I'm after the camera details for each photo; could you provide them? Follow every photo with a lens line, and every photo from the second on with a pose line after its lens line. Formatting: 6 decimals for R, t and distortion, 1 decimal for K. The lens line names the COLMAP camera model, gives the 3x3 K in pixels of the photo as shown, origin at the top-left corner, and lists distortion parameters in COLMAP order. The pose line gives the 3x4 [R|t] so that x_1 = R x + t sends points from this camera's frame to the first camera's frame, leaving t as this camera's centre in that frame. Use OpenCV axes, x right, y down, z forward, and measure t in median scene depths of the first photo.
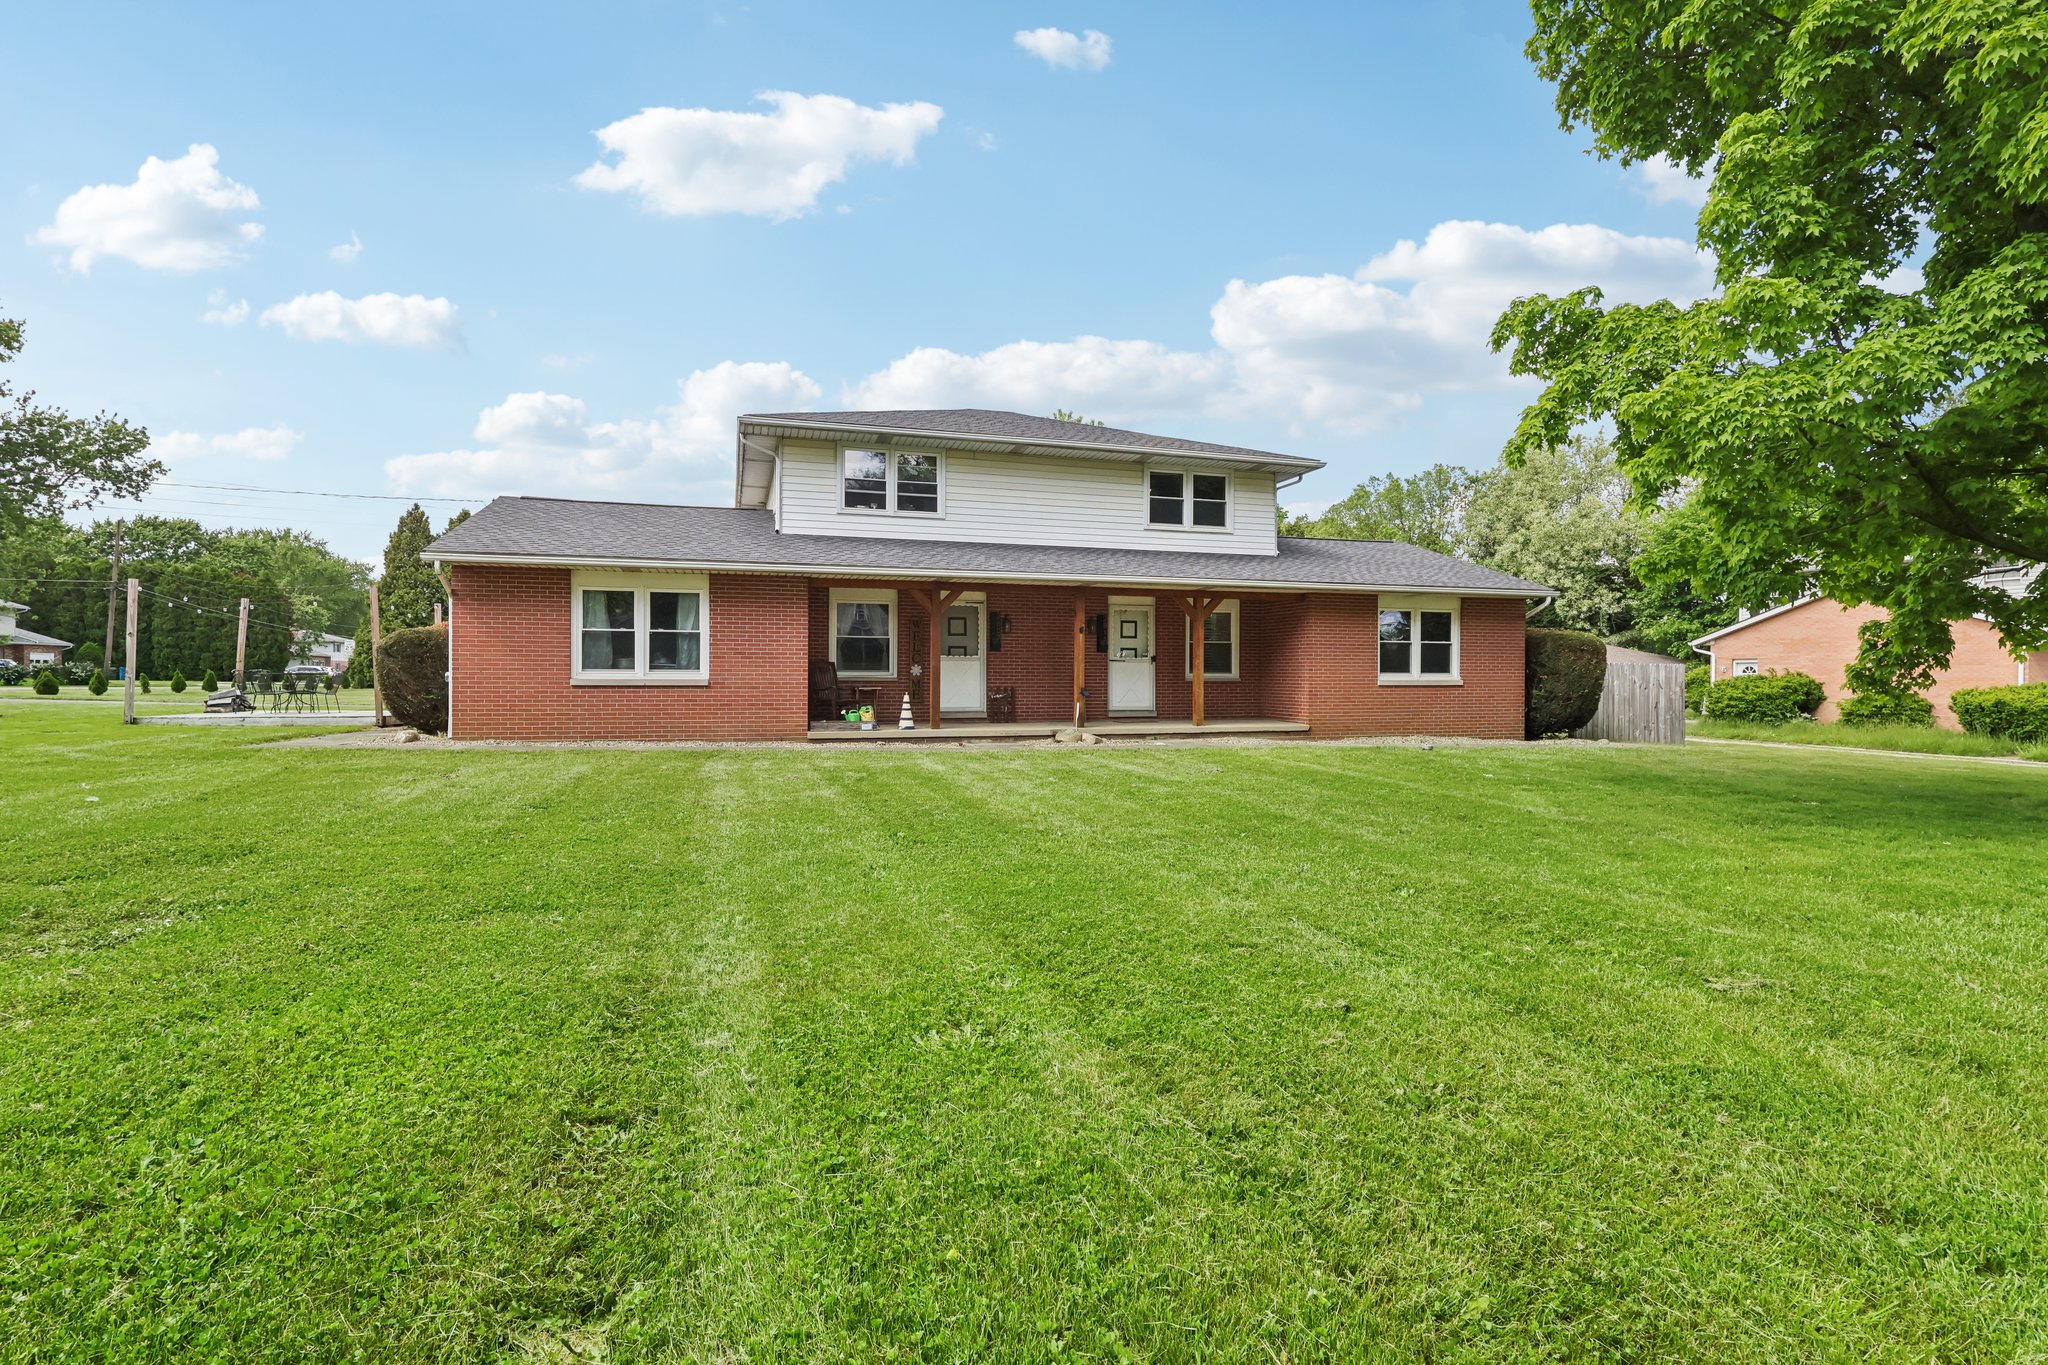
lens RADIAL K [[958.2, 0, 1025.8], [0, 958.2, 678.4], [0, 0, 1]] dist [-0.005428, 0.000827]
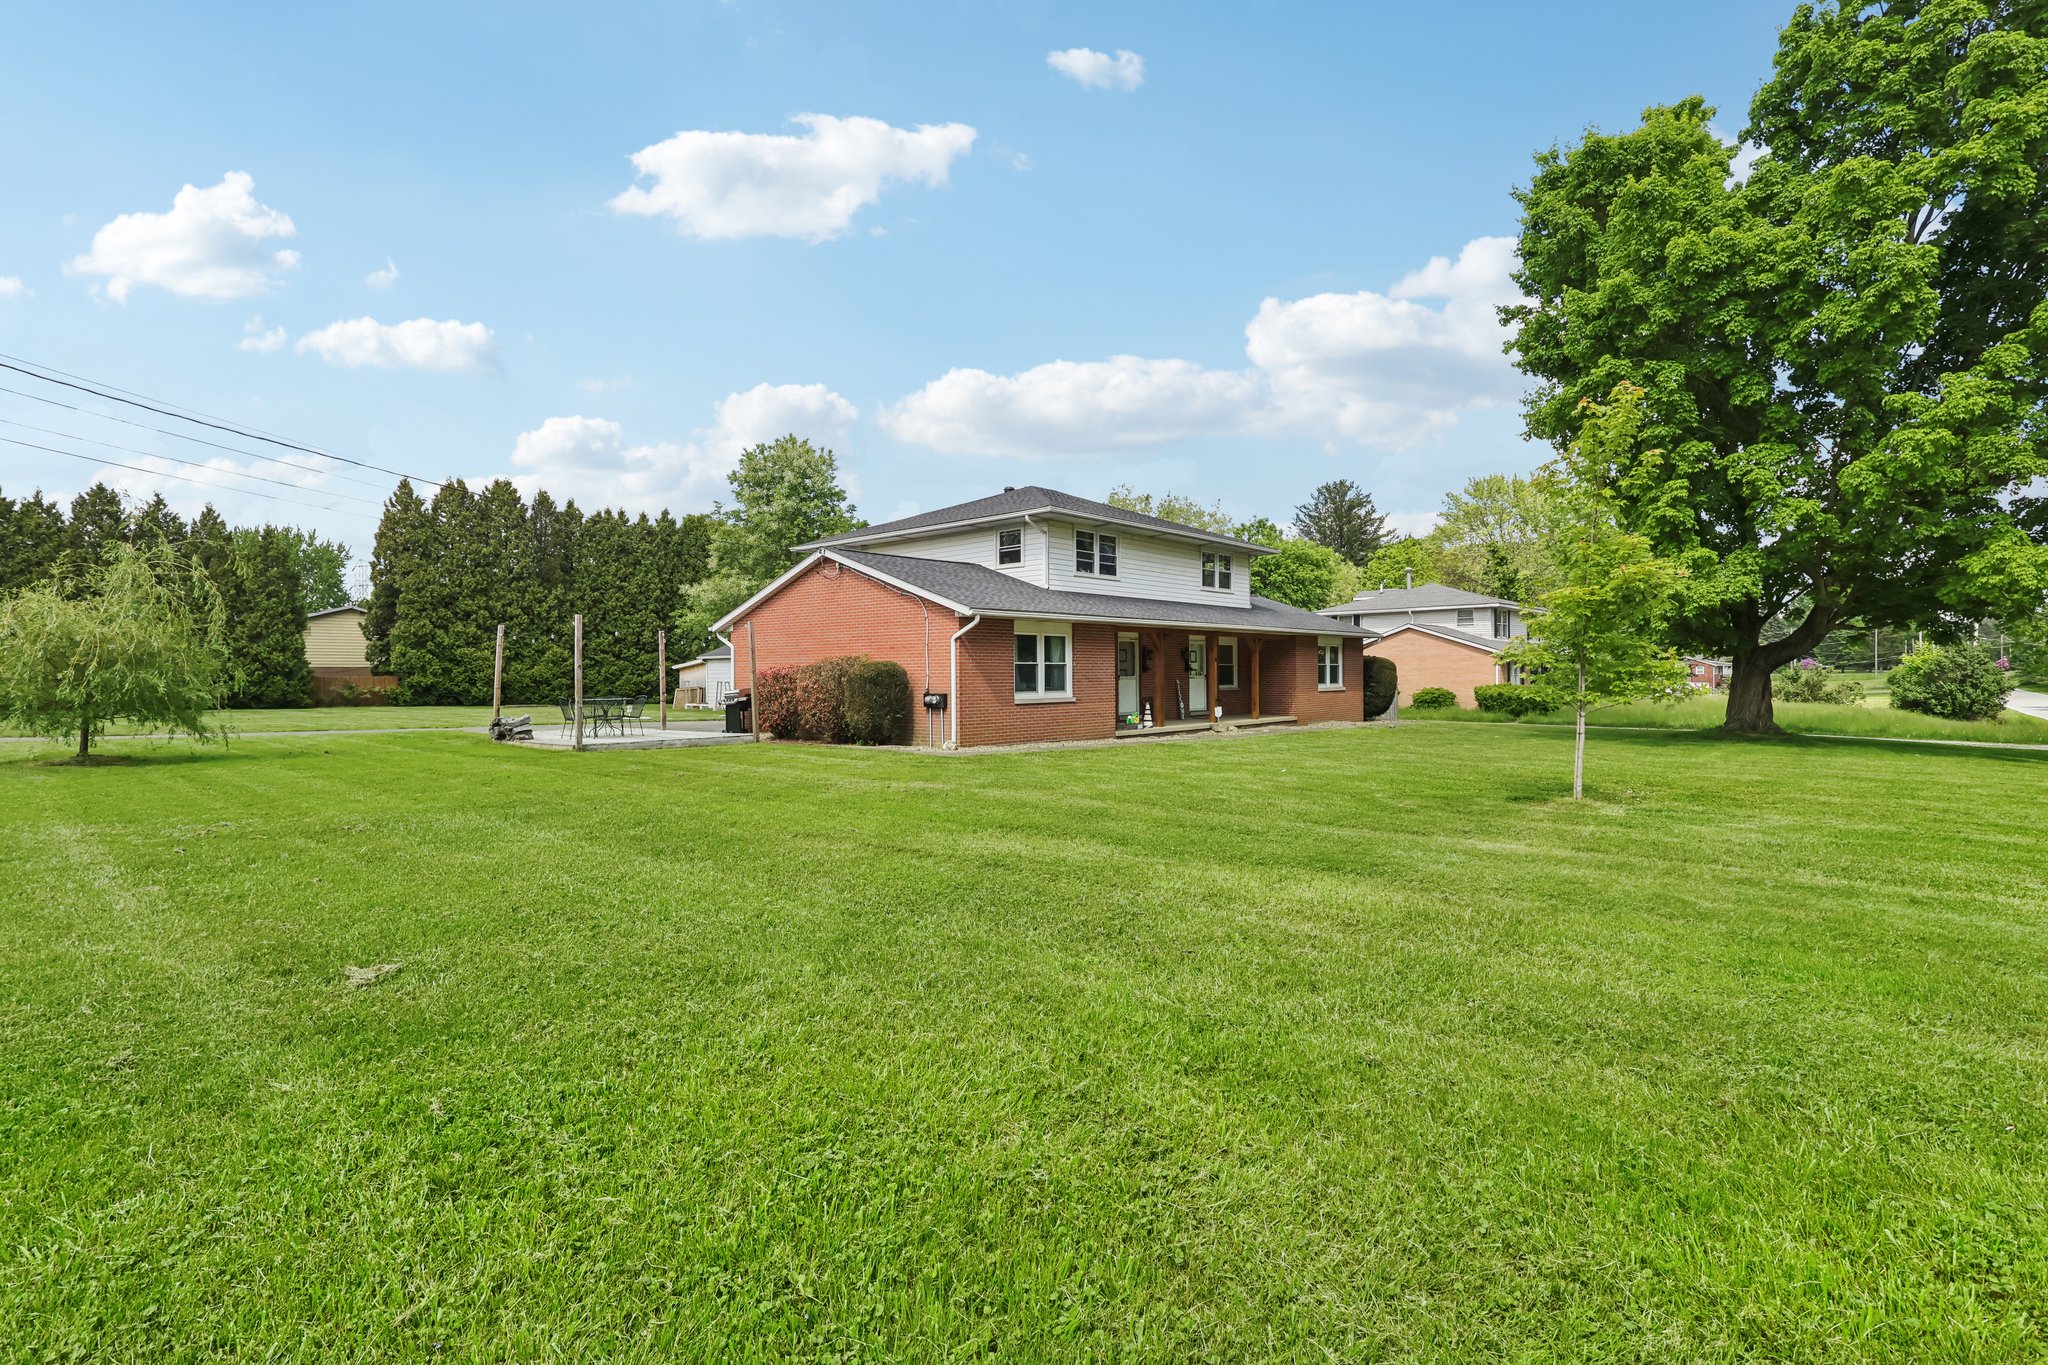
lens RADIAL K [[958.2, 0, 1031.9], [0, 958.2, 675.6], [0, 0, 1]] dist [-0.005428, 0.000827]
pose [[0.853910, -0.009524, 0.520333, -0.889323], [0.010826, 0.999941, 0.000536, -0.025654], [-0.520308, 0.005175, 0.853963, -0.145508]]
